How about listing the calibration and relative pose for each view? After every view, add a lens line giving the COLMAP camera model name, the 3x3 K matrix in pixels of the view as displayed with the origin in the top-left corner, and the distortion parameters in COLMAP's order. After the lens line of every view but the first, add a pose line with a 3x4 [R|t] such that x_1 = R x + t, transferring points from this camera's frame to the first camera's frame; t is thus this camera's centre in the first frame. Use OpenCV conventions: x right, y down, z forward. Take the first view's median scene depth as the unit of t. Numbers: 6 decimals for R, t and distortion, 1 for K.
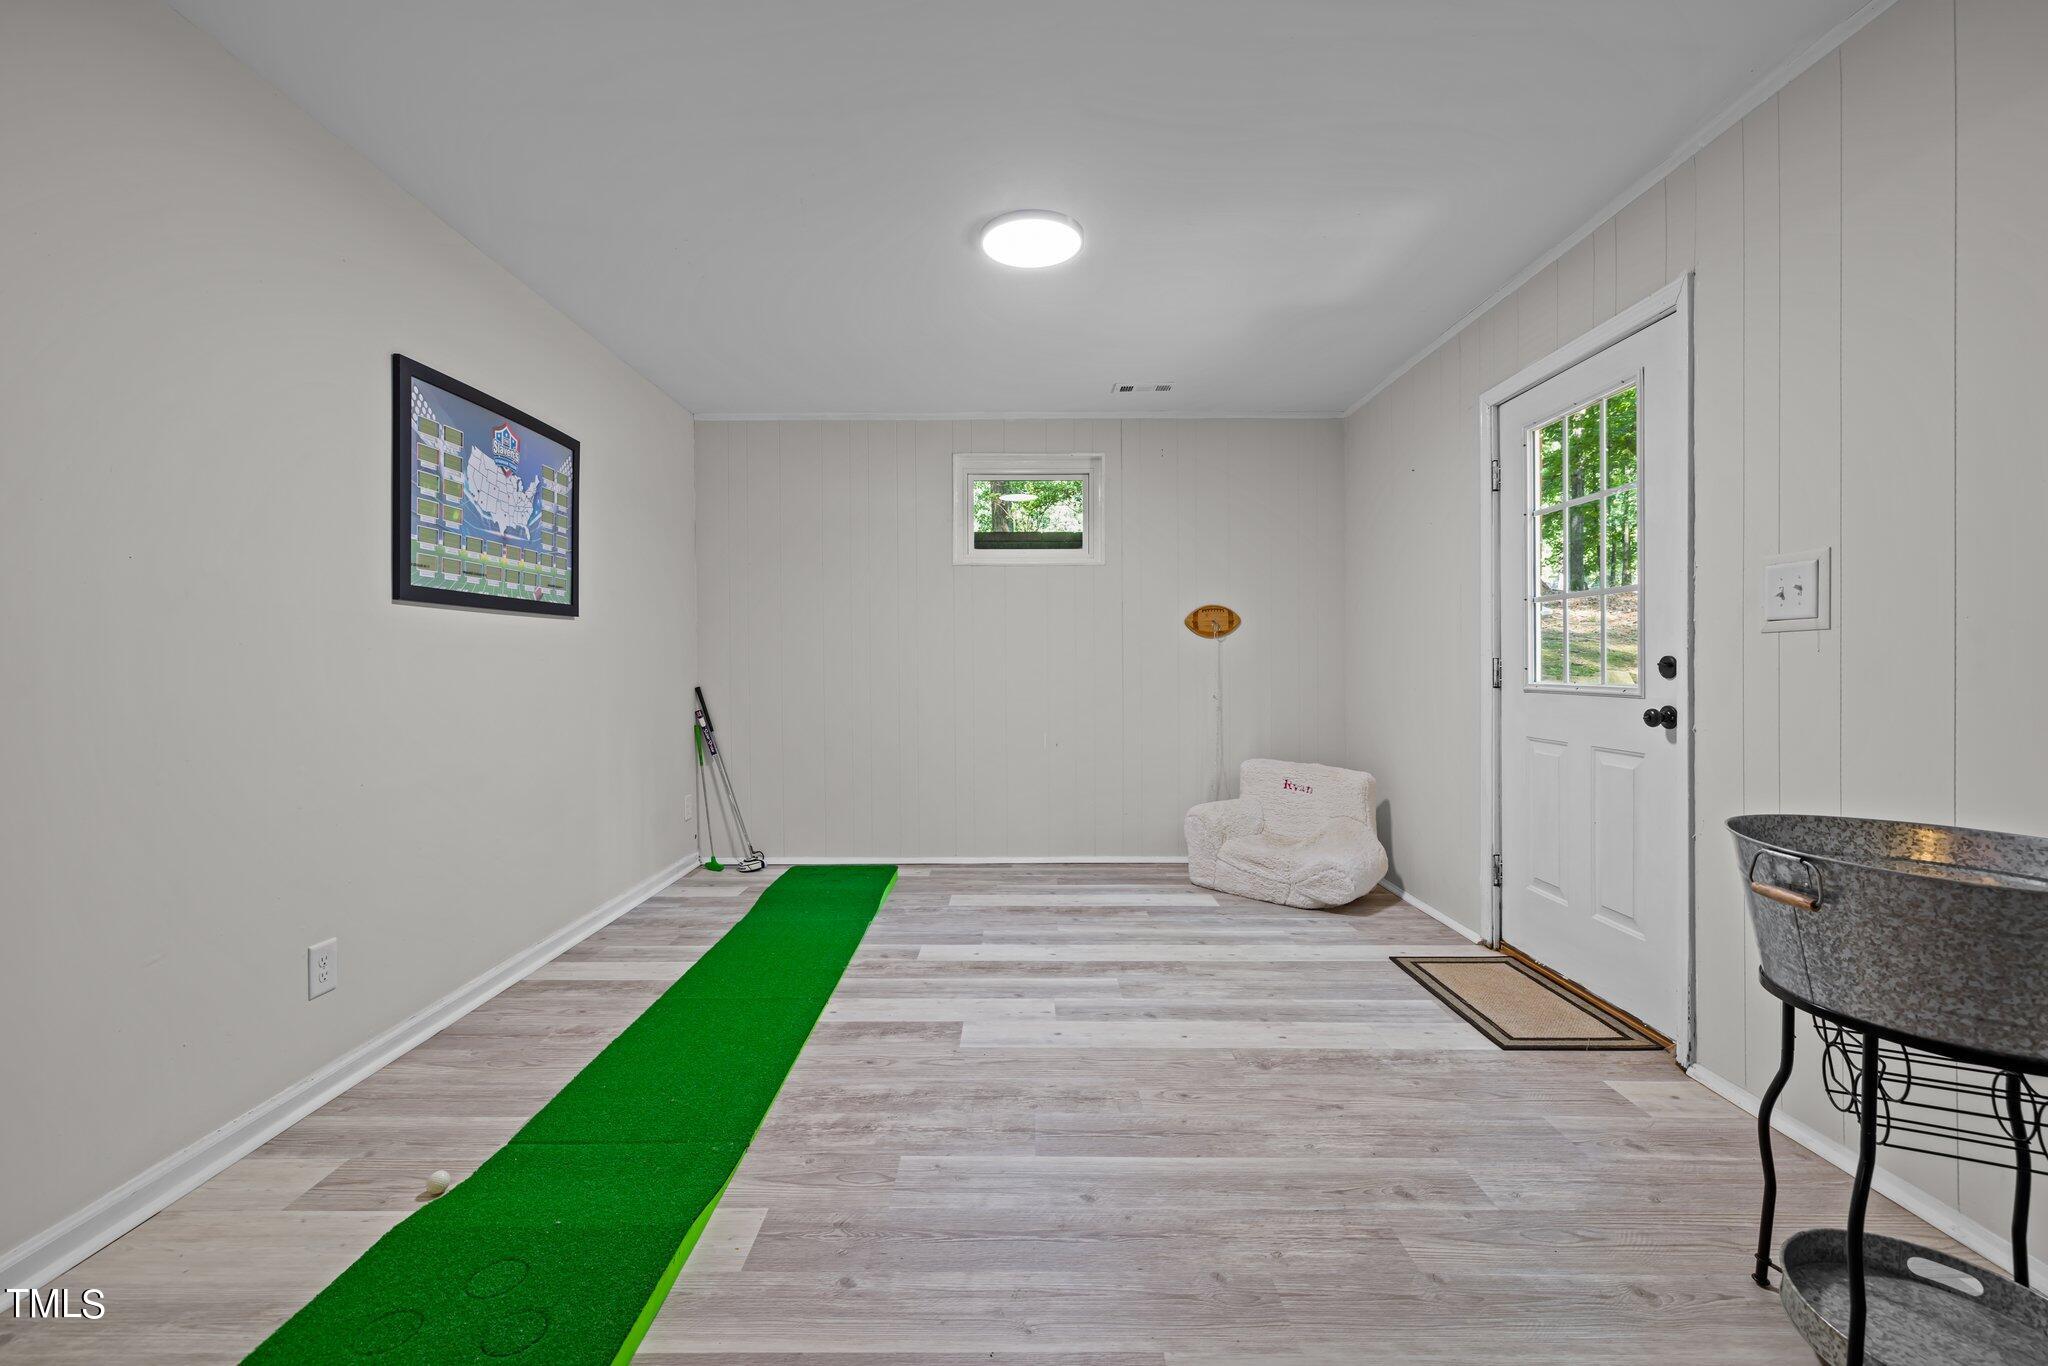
lens RADIAL K [[857.8, 0, 1013.1], [0, 857.8, 666.3], [0, 0, 1]] dist [0.006929, -0.000524]
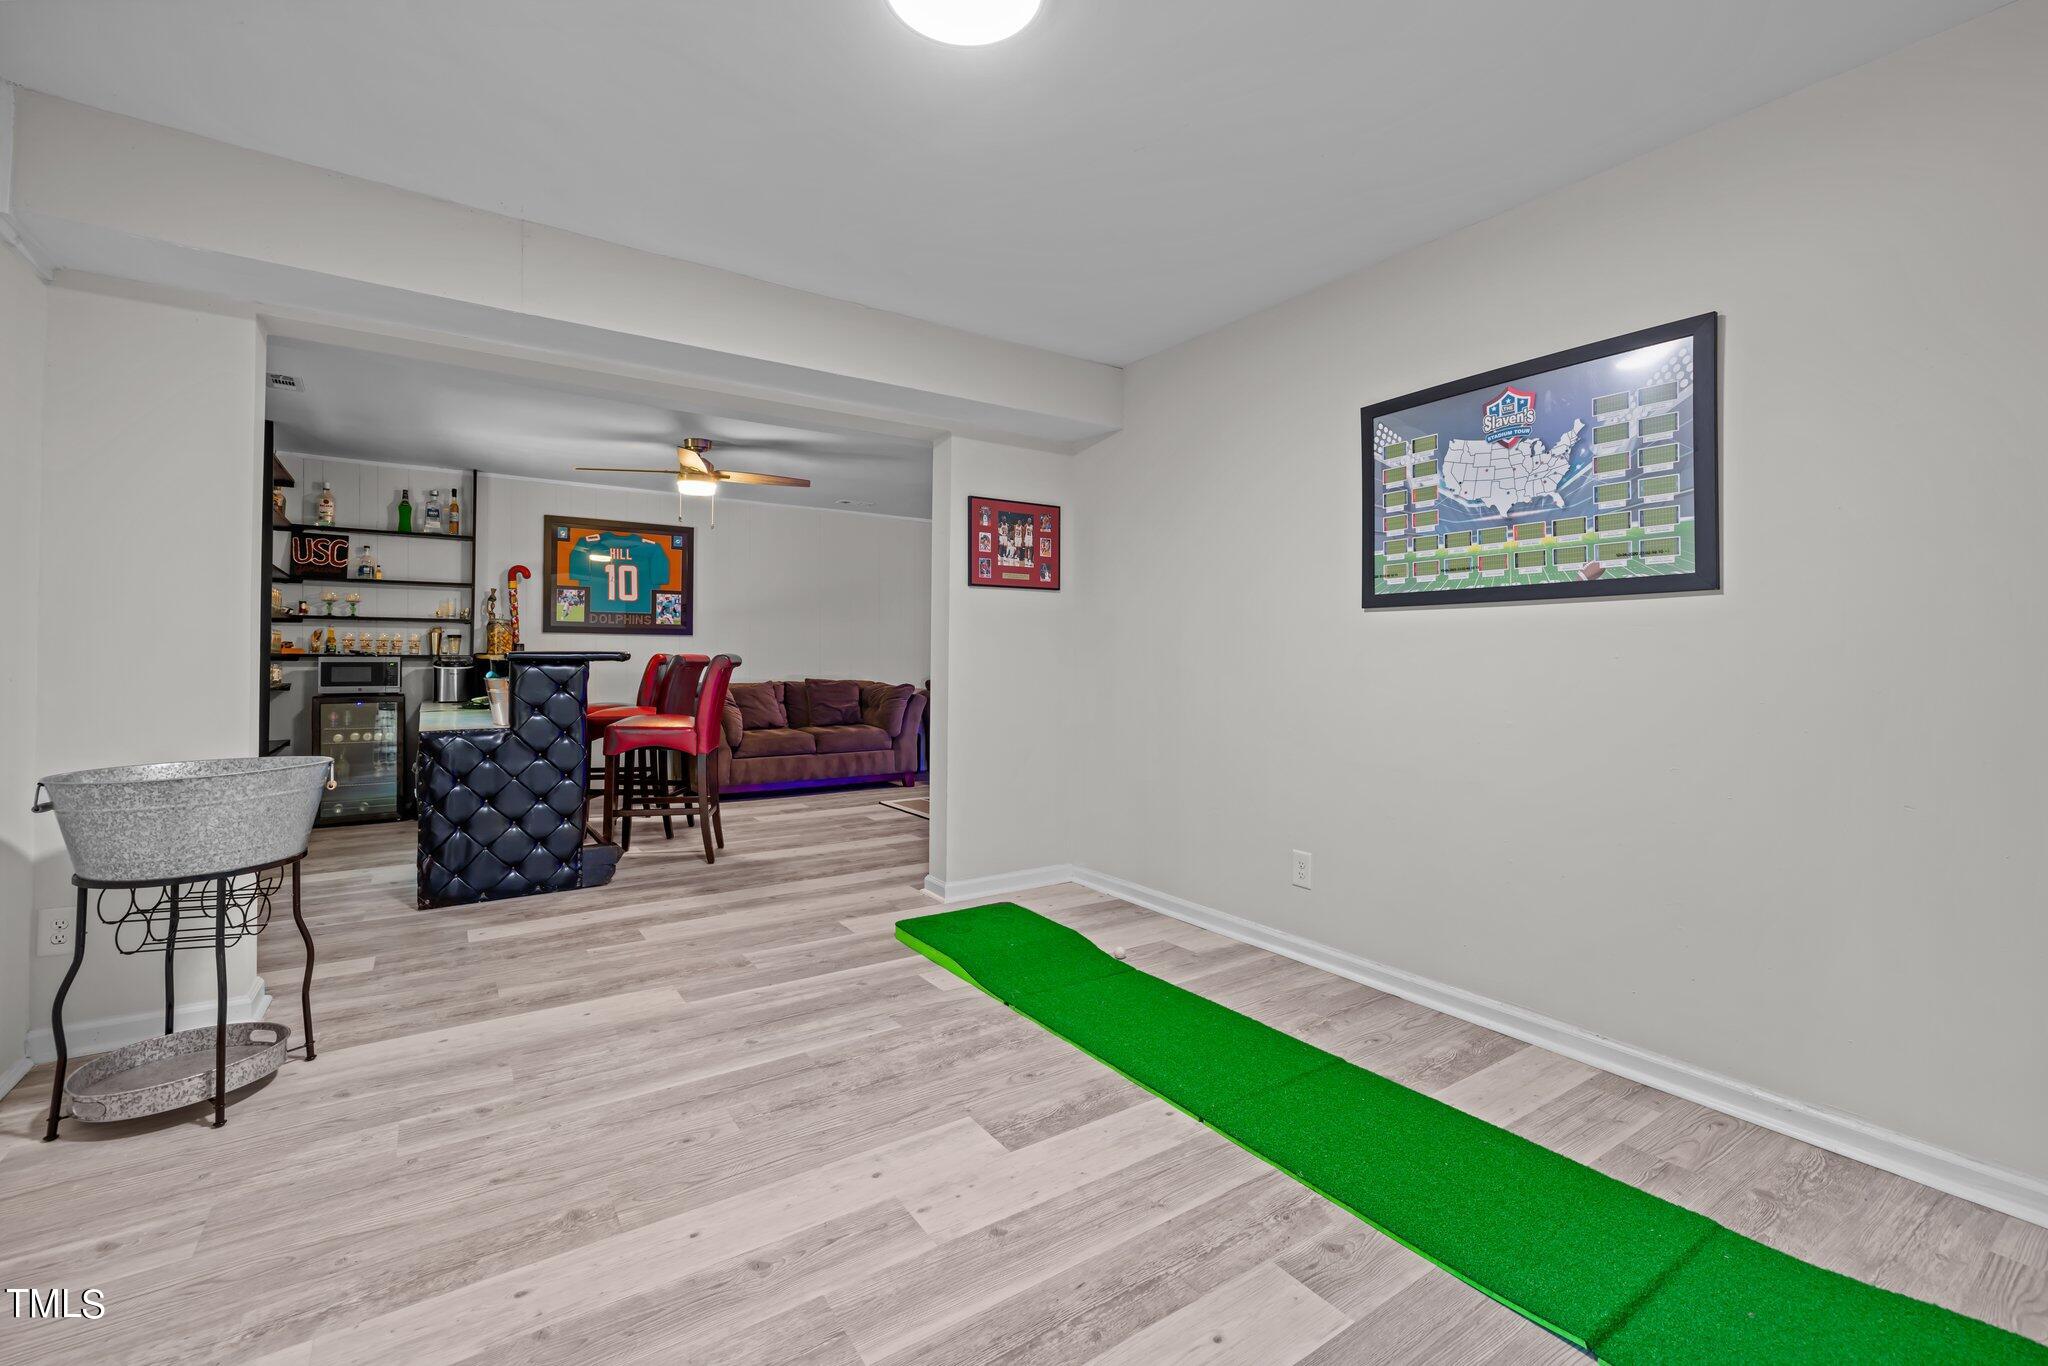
lens RADIAL K [[857.8, 0, 1012.1], [0, 857.8, 647.9], [0, 0, 1]] dist [0.006929, -0.000524]
pose [[-0.824614, -0.008927, -0.565625, 0.352943], [-0.006378, 0.999959, -0.006484, -0.009638], [0.565660, -0.001739, -0.824637, 1.582326]]
